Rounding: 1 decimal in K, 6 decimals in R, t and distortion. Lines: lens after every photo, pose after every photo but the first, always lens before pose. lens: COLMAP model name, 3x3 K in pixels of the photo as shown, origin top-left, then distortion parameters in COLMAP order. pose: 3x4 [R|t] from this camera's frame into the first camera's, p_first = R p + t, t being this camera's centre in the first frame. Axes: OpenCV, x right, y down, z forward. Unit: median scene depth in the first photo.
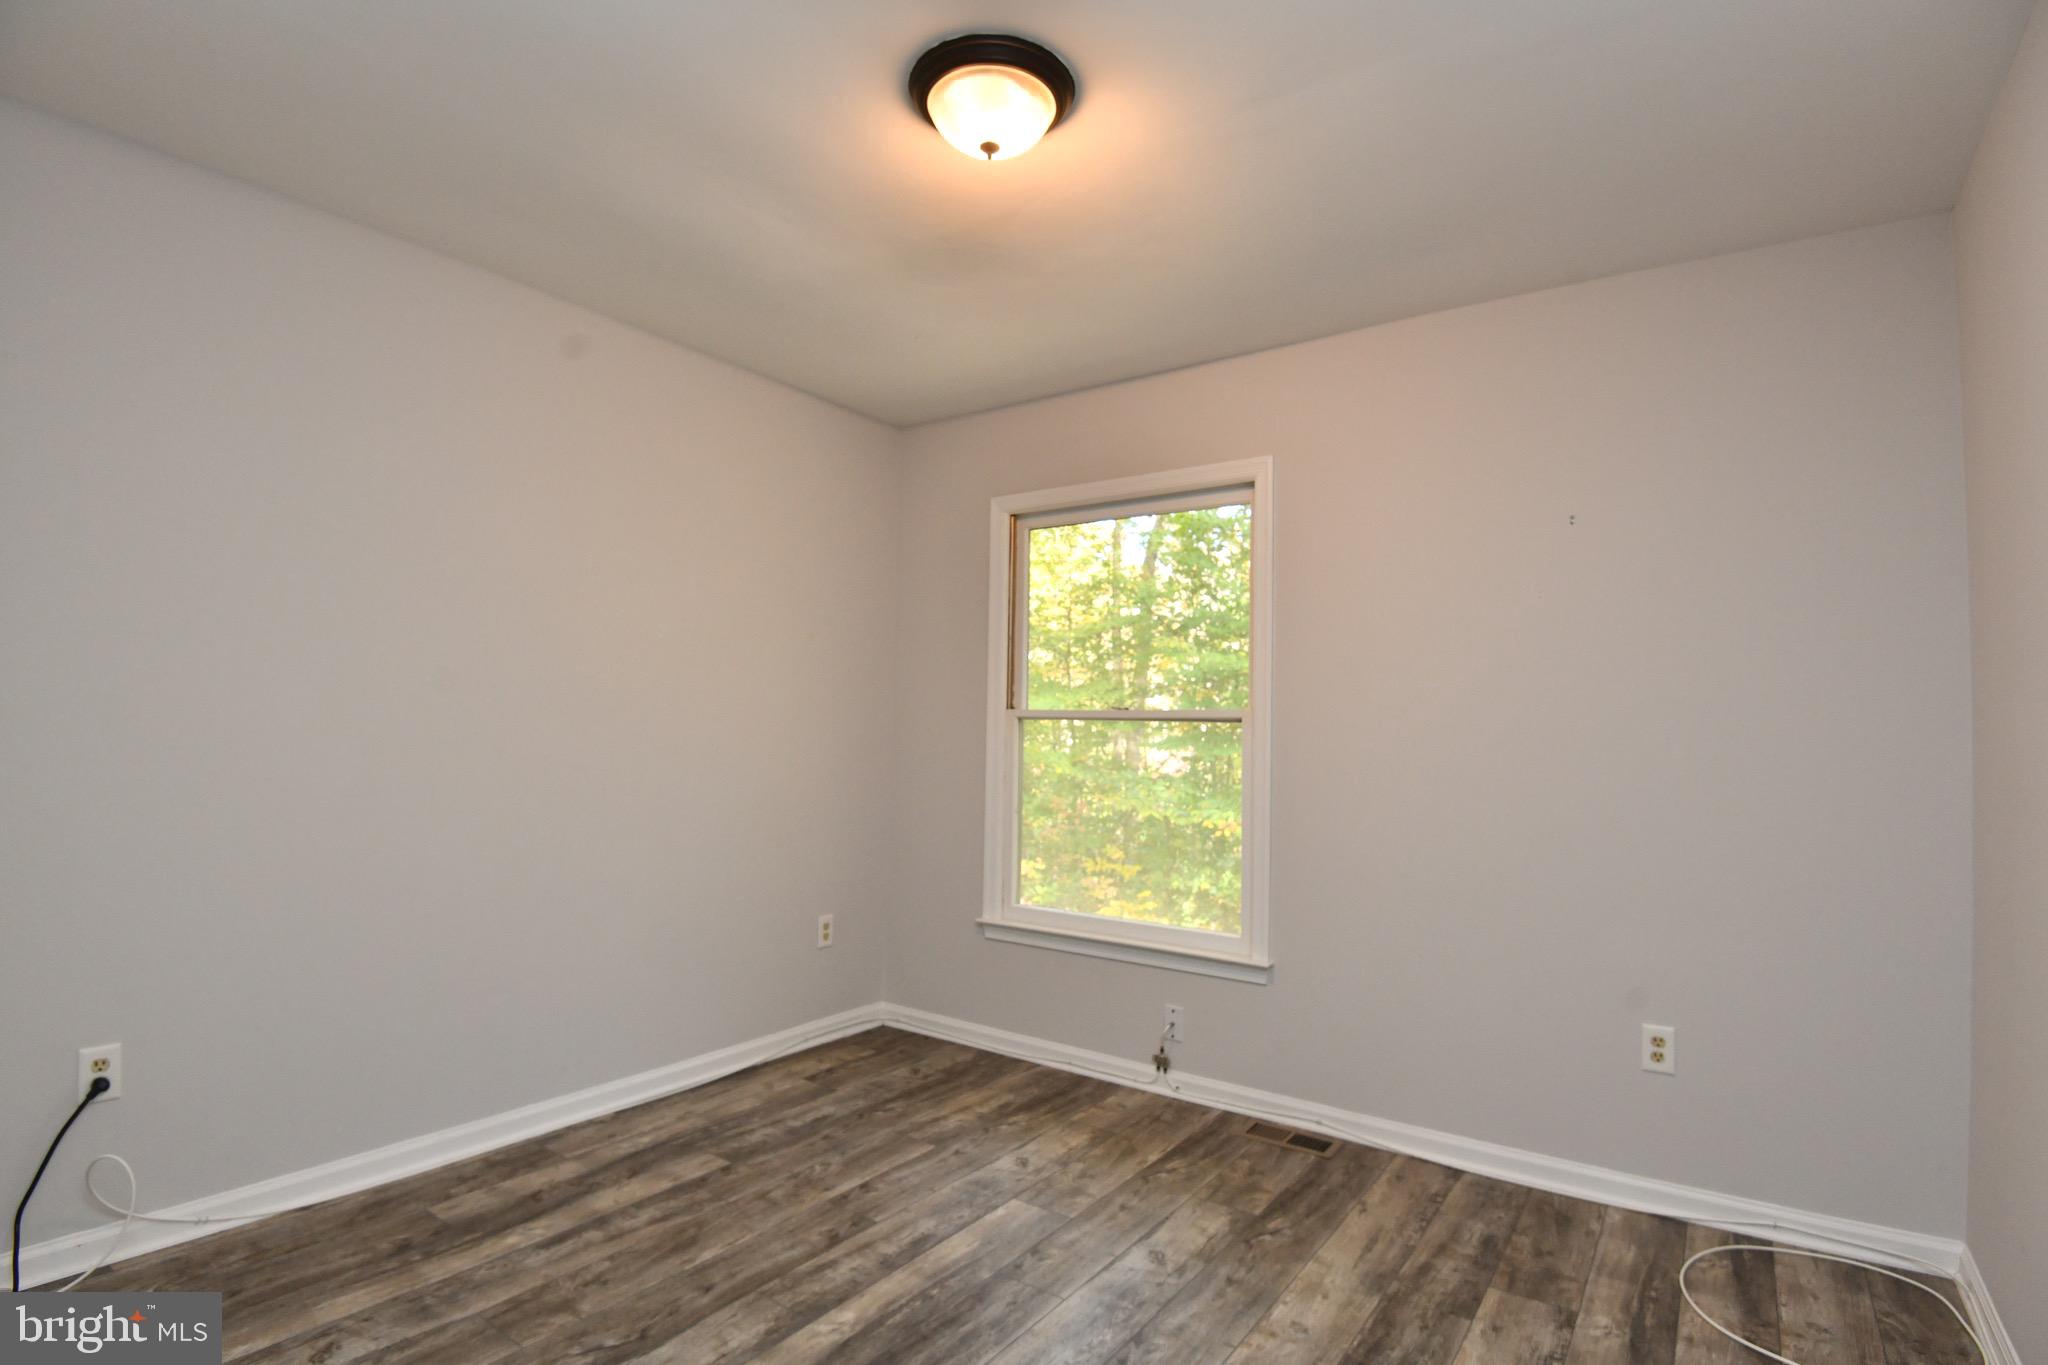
lens RADIAL K [[1027.3, 0, 1022.5], [0, 1027.3, 695.9], [0, 0, 1]] dist [0.005084, -0.032430]
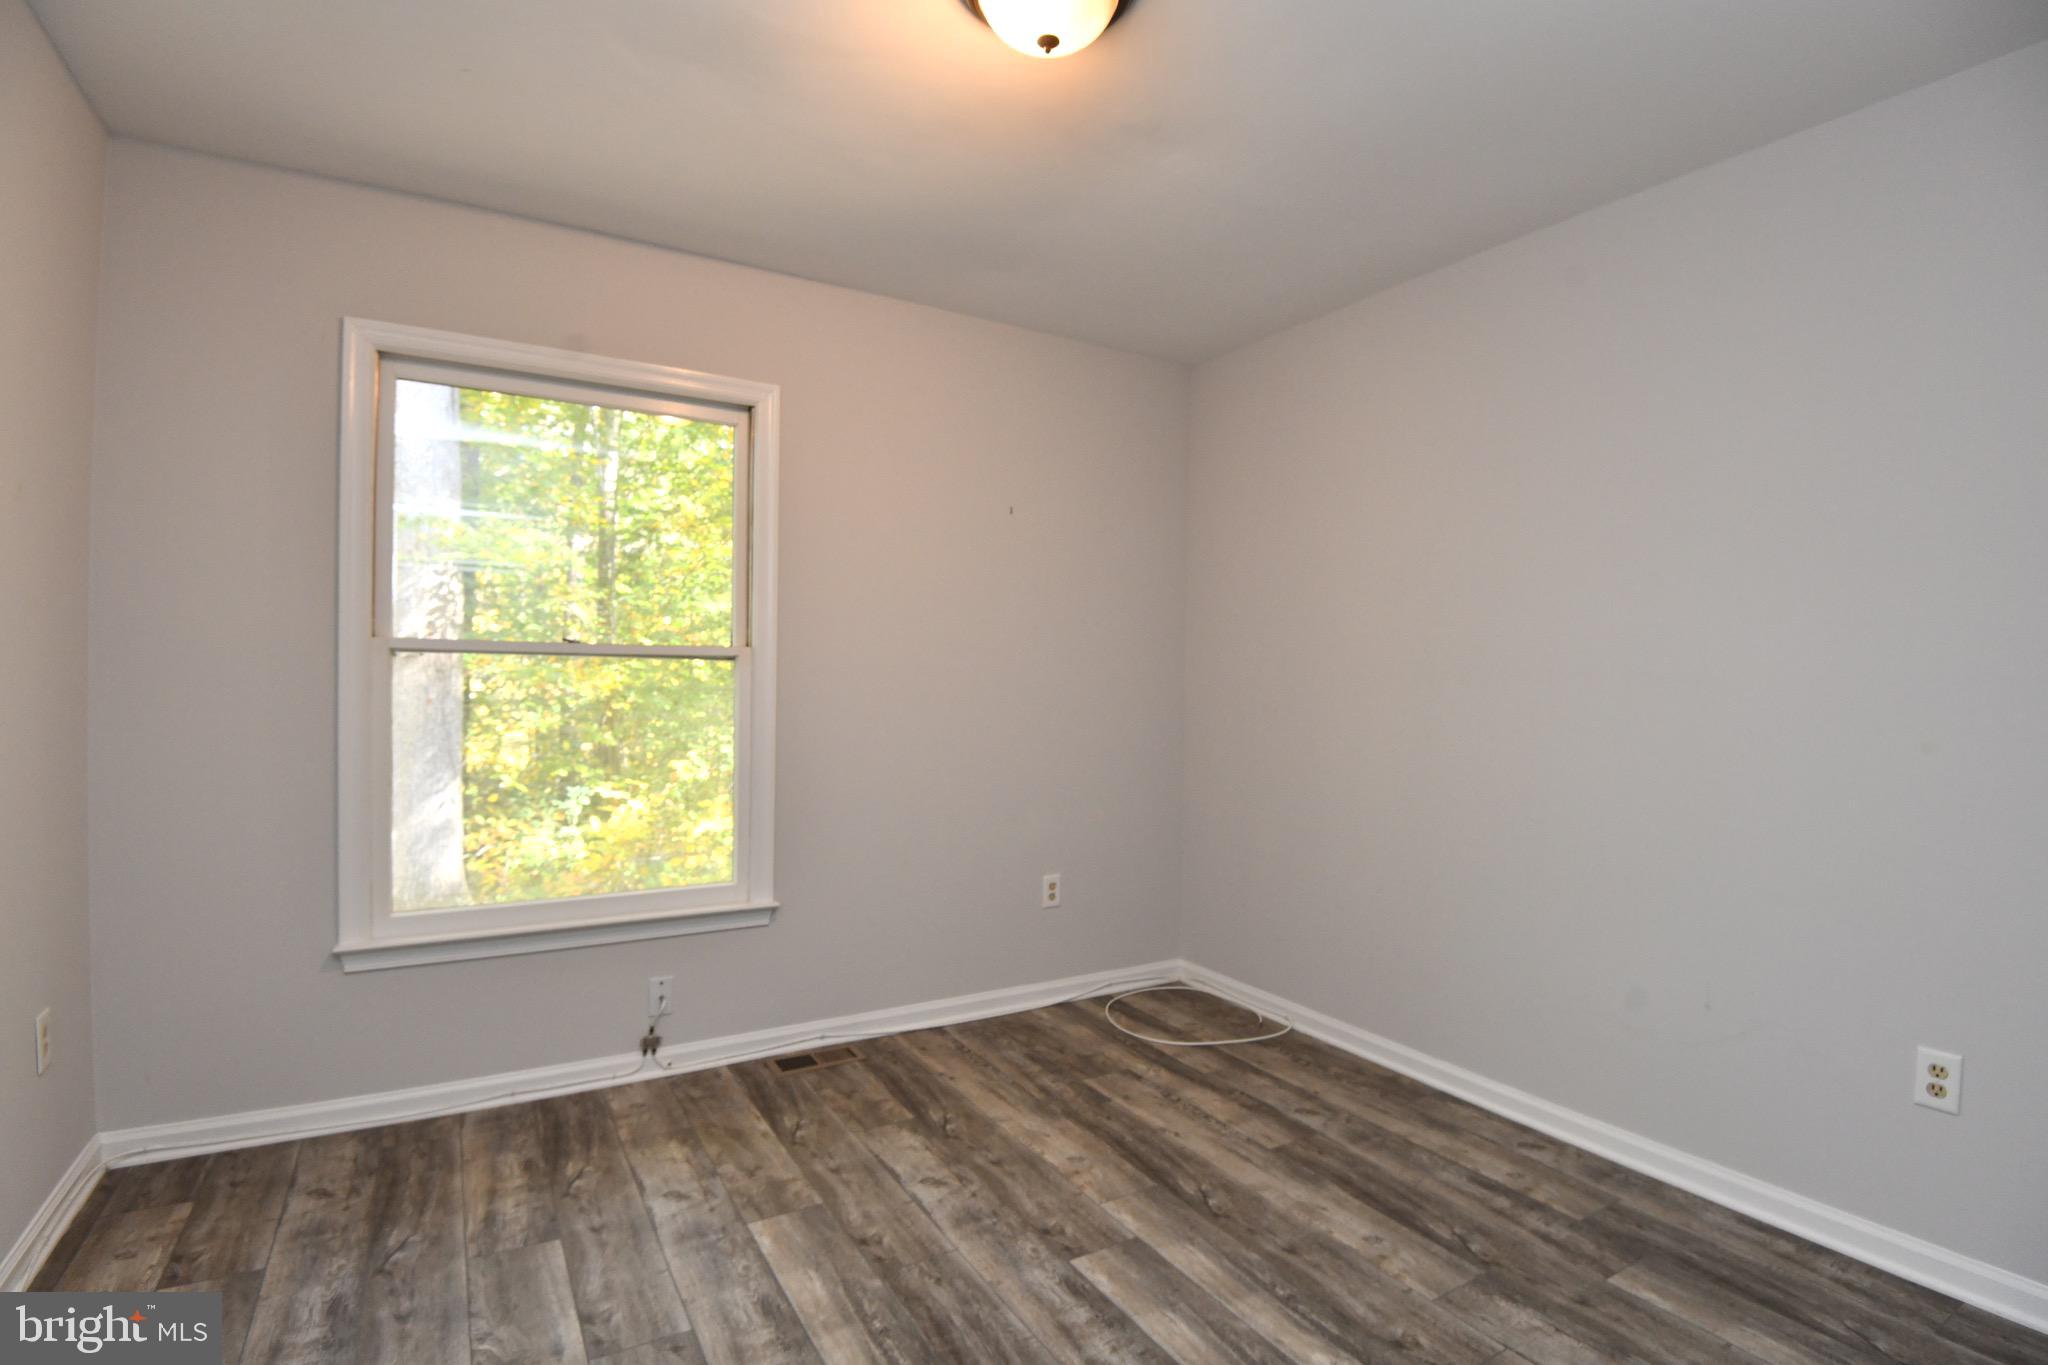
lens RADIAL K [[995.1, 0, 1028.4], [0, 995.1, 697.0], [0, 0, 1]] dist [0.002451, -0.028596]
pose [[0.388025, -0.028666, 0.921203, -0.574253], [-0.038259, 0.998154, 0.047176, 0.006538], [-0.920854, -0.053550, 0.386212, 0.427542]]
